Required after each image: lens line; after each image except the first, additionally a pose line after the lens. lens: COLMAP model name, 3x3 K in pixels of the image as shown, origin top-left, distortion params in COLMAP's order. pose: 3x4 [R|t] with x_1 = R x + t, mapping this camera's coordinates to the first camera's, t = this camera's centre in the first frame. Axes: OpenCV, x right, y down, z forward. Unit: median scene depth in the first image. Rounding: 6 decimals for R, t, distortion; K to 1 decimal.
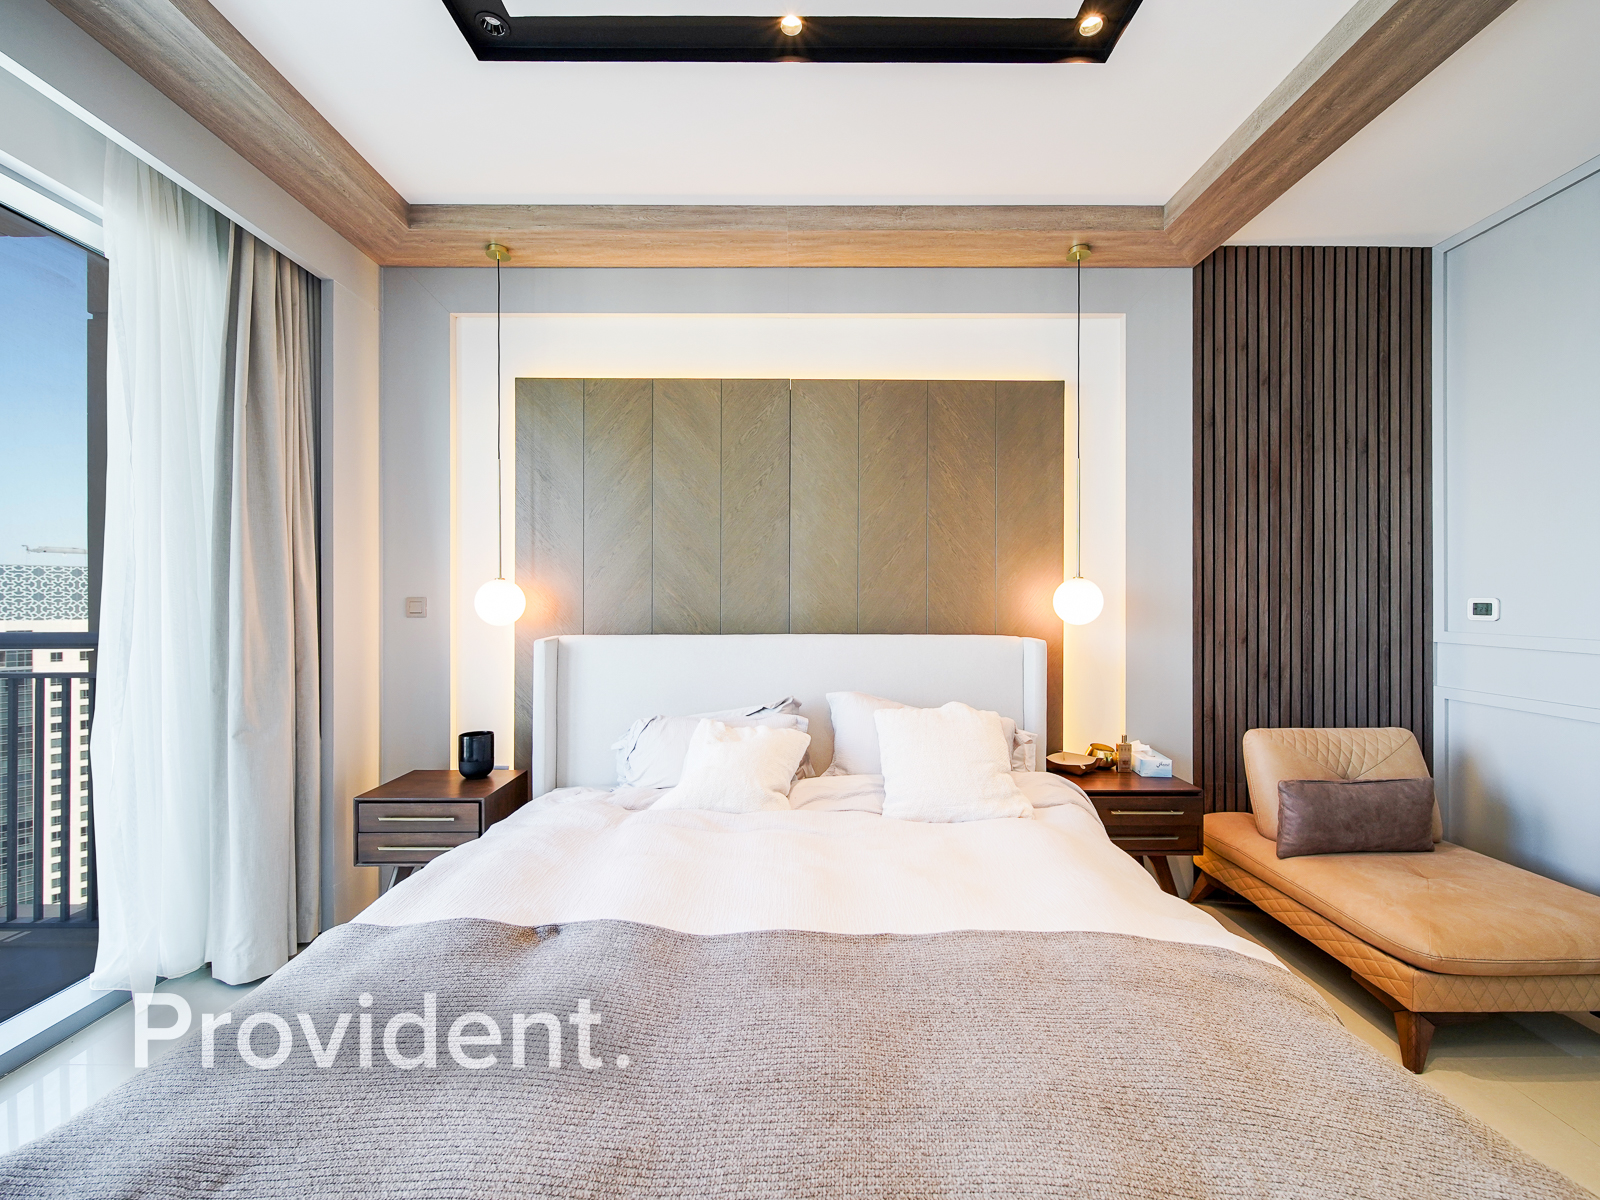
lens RADIAL K [[657.7, 0, 804.4], [0, 657.7, 602.7], [0, 0, 1]] dist [0.003288, -0.002552]
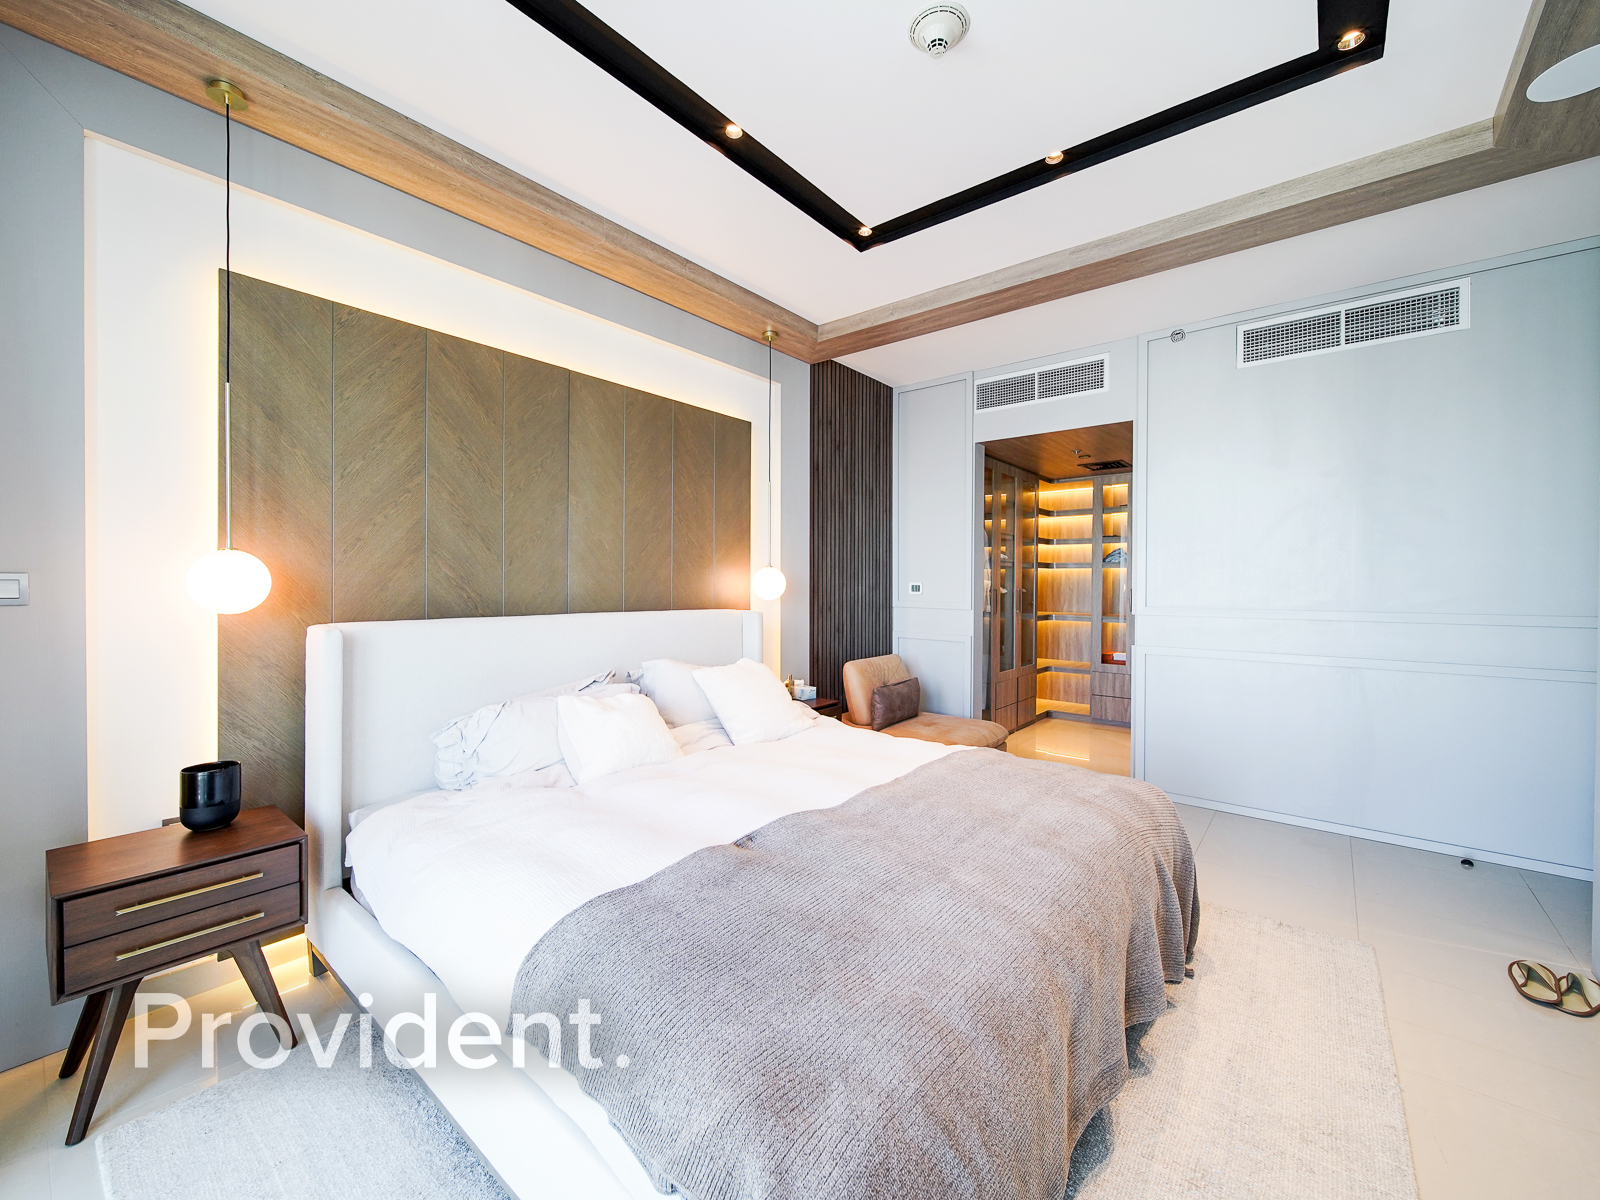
lens RADIAL K [[657.7, 0, 792.7], [0, 657.7, 593.4], [0, 0, 1]] dist [0.003288, -0.002552]
pose [[0.634690, -0.007895, 0.772726, -0.621767], [0.000969, 0.999955, 0.009421, 0.006146], [-0.772766, -0.005231, 0.634670, 0.063220]]
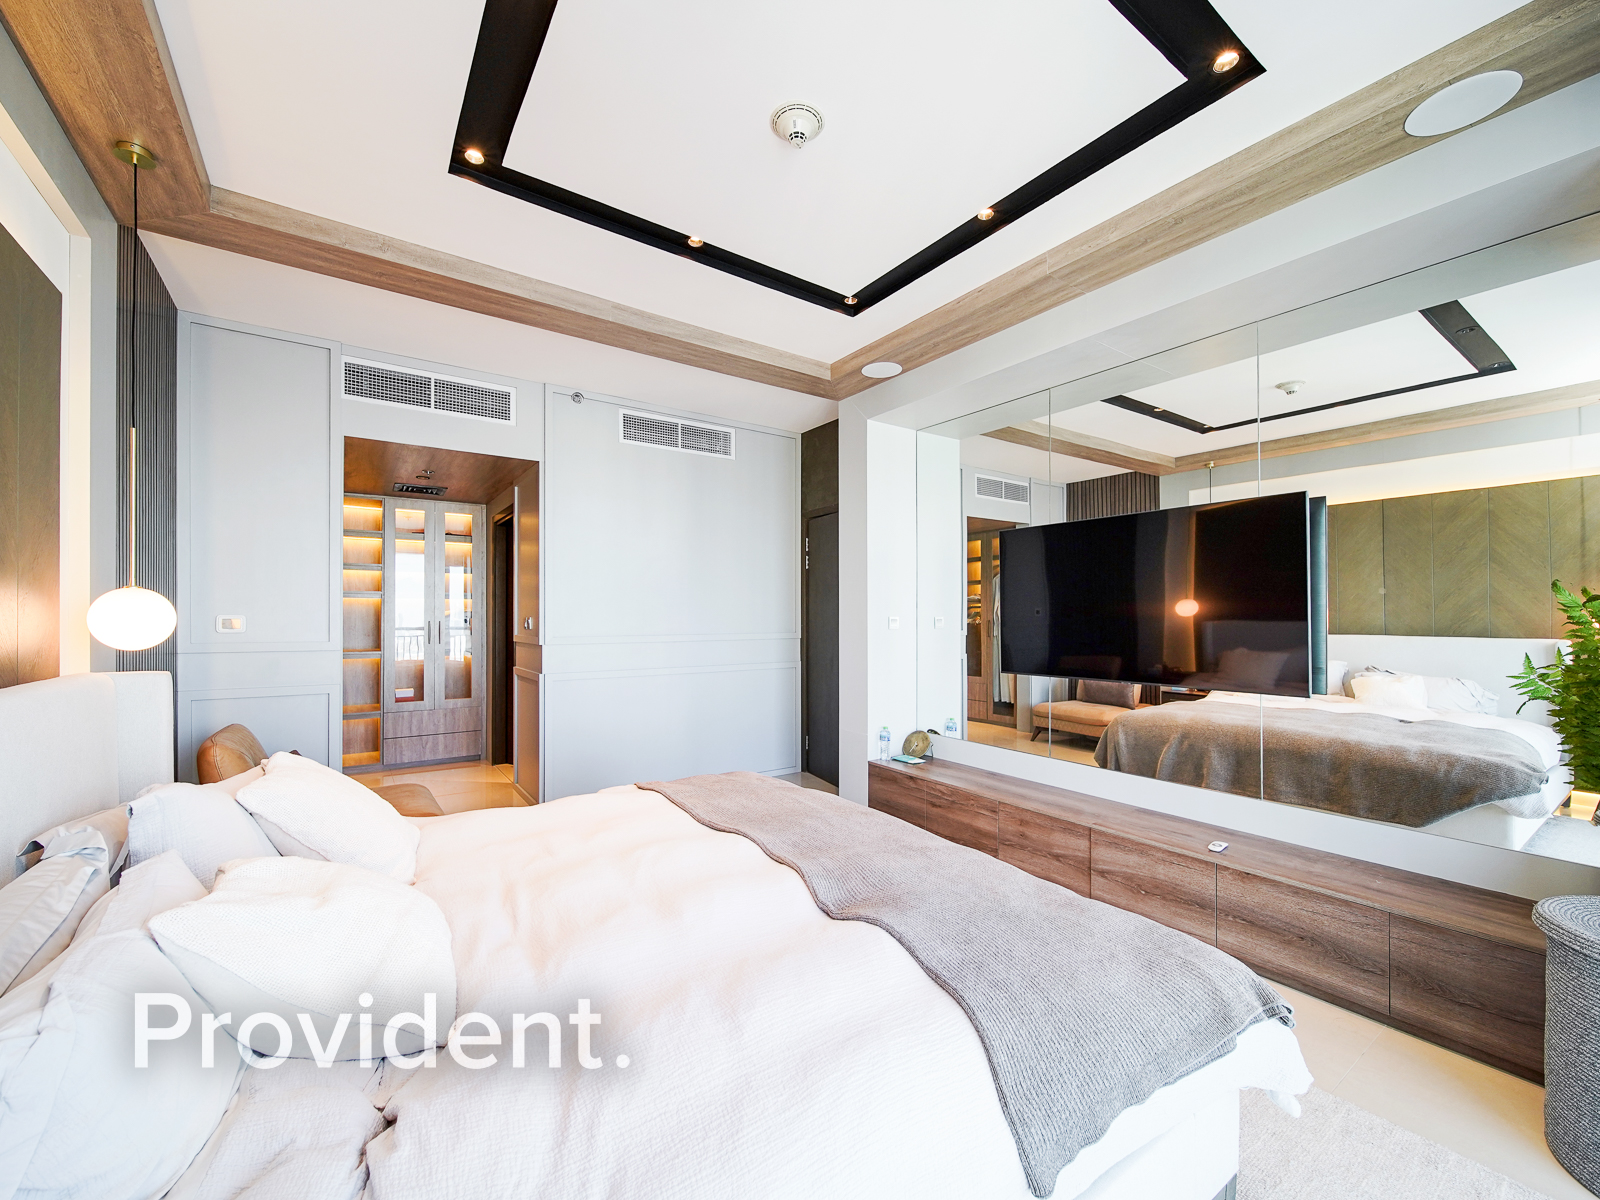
lens RADIAL K [[657.7, 0, 792.4], [0, 657.7, 603.1], [0, 0, 1]] dist [0.003288, -0.002552]
pose [[-0.588668, 0.017056, 0.808195, -0.600440], [0.007584, 0.999850, -0.015577, -0.001850], [-0.808340, -0.003041, -0.588709, 0.802811]]
